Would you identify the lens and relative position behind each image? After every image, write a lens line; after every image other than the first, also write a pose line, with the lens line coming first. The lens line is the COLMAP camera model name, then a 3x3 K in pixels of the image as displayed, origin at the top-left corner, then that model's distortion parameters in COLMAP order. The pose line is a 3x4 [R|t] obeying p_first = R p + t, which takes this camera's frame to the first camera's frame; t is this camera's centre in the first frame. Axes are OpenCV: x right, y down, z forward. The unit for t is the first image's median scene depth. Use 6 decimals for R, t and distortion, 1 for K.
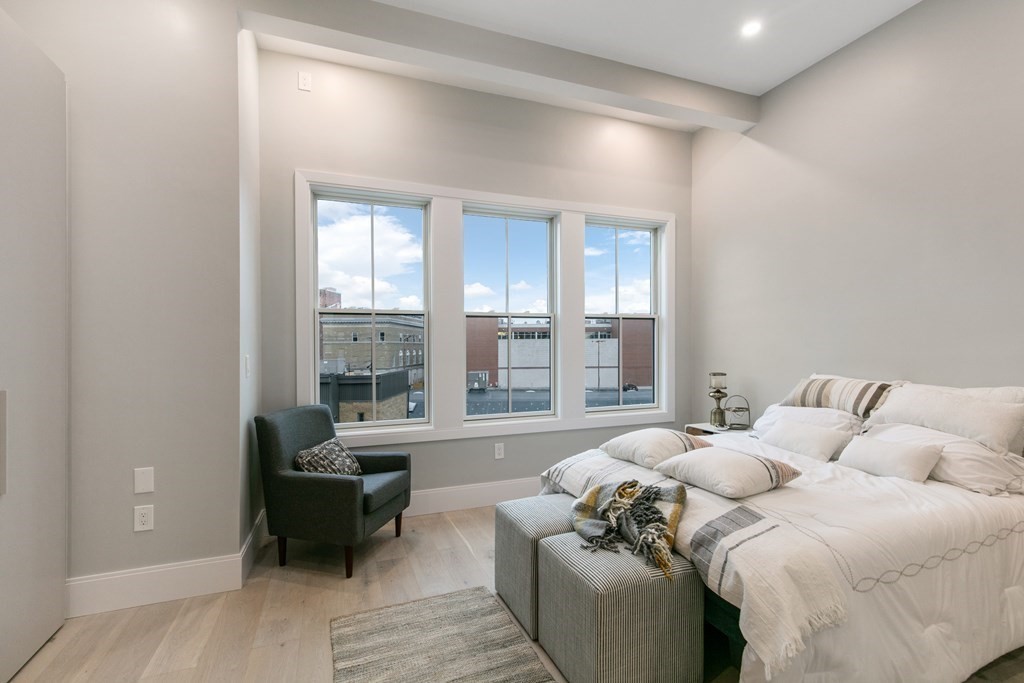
lens RADIAL K [[466.2, 0, 512.1], [0, 466.2, 347.6], [0, 0, 1]] dist [0.010029, -0.000076]
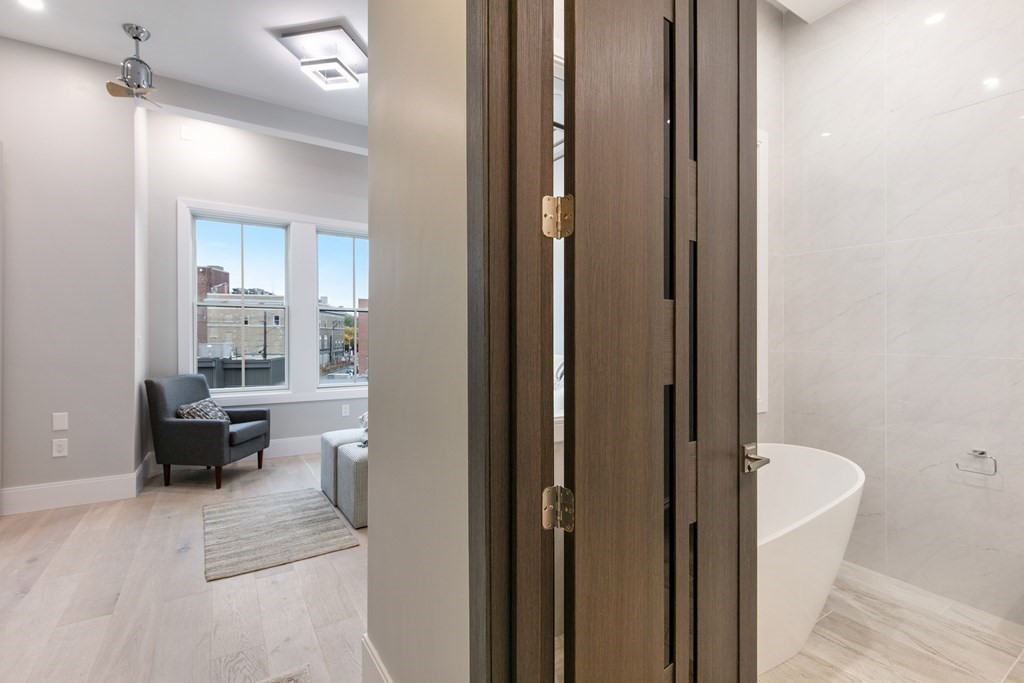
lens RADIAL K [[466.2, 0, 509.9], [0, 466.2, 343.5], [0, 0, 1]] dist [0.010029, -0.000076]
pose [[0.982198, 0.011774, 0.187479, 0.234613], [-0.015274, 0.999735, 0.017234, -0.003193], [-0.187227, -0.019790, 0.982117, -0.528394]]
